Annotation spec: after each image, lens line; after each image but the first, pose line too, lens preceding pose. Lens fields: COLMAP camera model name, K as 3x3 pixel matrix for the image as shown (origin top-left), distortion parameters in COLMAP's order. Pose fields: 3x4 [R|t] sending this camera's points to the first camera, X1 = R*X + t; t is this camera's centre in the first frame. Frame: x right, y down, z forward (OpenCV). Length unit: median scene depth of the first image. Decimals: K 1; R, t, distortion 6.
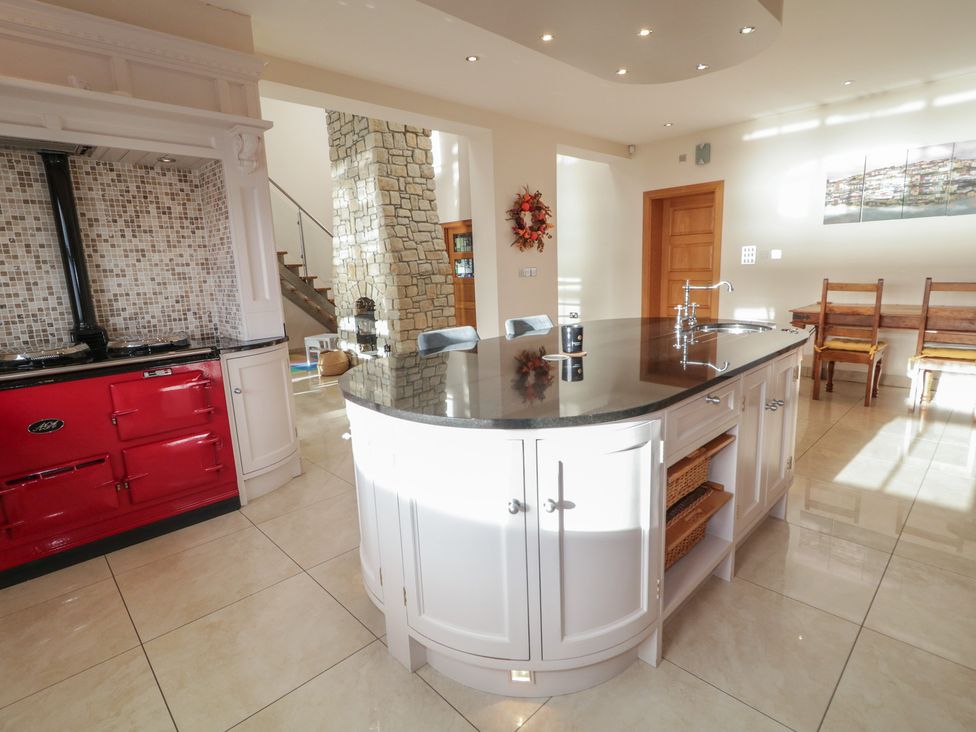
lens RADIAL K [[514.7, 0, 479.1], [0, 514.7, 360.6], [0, 0, 1]] dist [-0.000001, -0.001185]
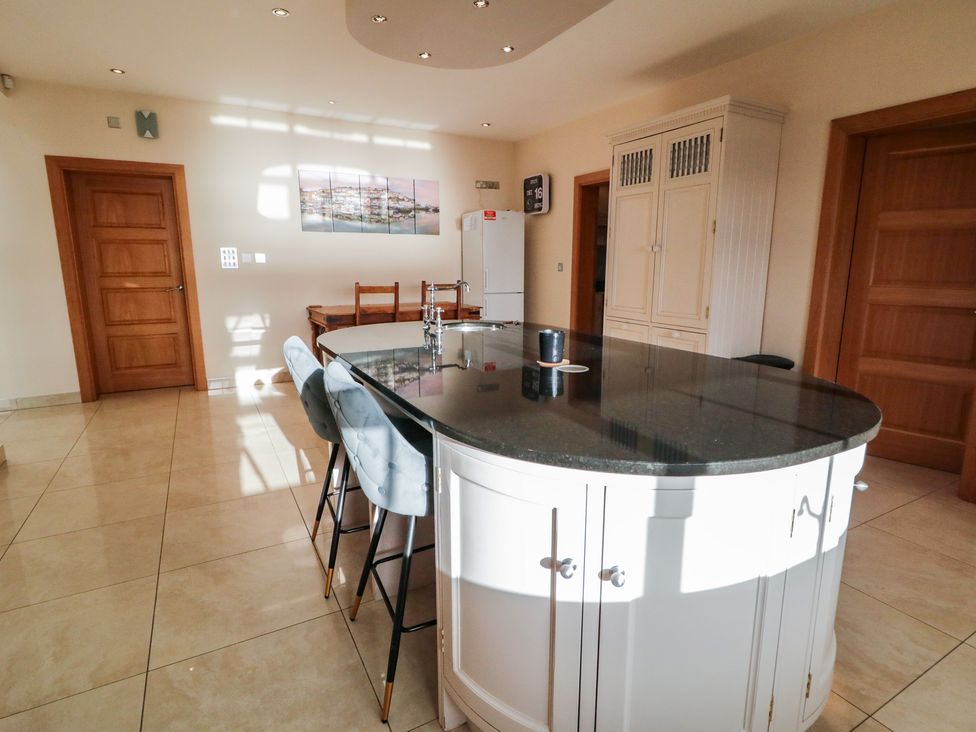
lens RADIAL K [[514.7, 0, 483.0], [0, 514.7, 372.3], [0, 0, 1]] dist [-0.000001, -0.001185]
pose [[0.271310, -0.163091, 0.948574, -0.275484], [0.163321, 0.979048, 0.121617, -0.056006], [-0.948534, 0.121926, 0.292262, 0.407101]]
